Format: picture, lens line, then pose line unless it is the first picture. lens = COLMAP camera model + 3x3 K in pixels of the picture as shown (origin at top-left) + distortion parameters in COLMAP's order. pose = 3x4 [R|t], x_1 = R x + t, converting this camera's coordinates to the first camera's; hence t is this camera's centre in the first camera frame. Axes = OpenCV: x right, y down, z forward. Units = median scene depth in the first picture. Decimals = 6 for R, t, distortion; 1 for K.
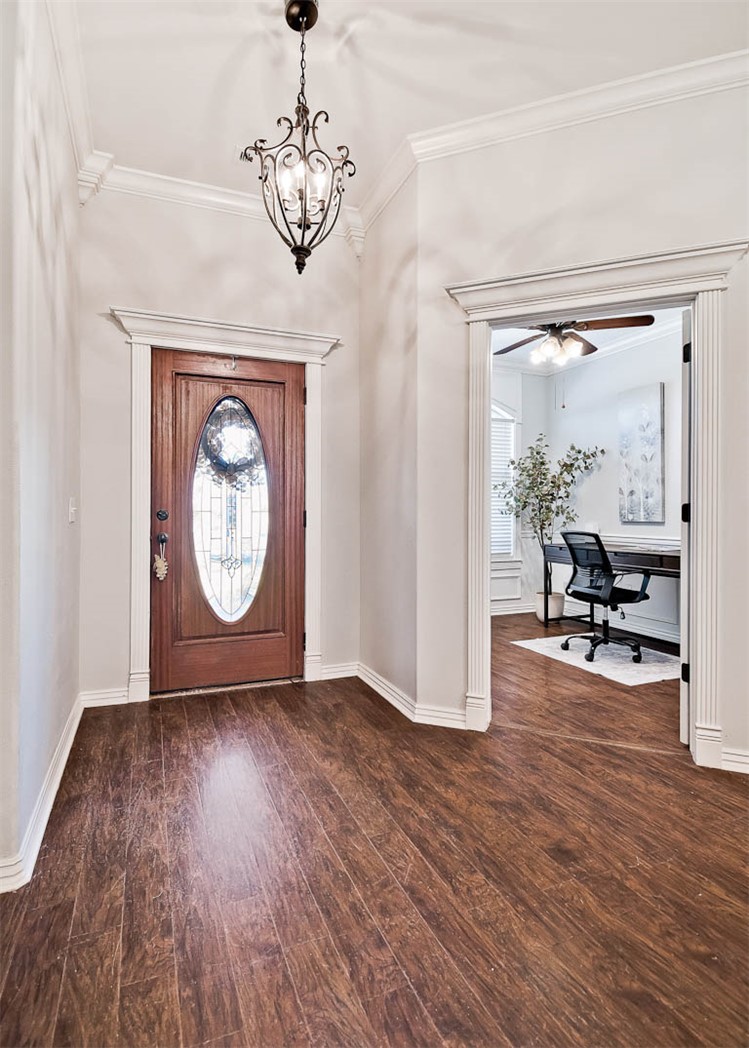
lens RADIAL K [[553.7, 0, 372.4], [0, 553.7, 491.8], [0, 0, 1]] dist [-0.006098, -0.002435]
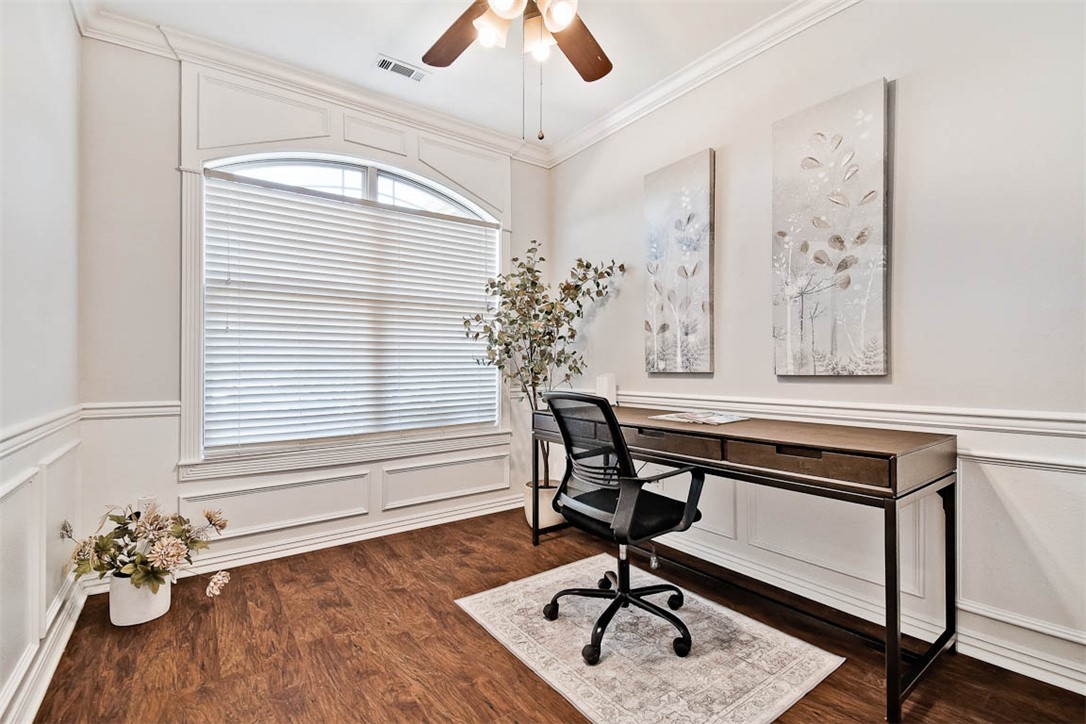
lens RADIAL K [[486.5, 0, 535.5], [0, 486.5, 363.9], [0, 0, 1]] dist [0.001788, -0.000190]
pose [[0.978752, -0.010636, 0.204769, 0.192128], [0.004833, 0.999573, 0.028818, 0.025109], [-0.204989, -0.027216, 0.978386, 0.442600]]
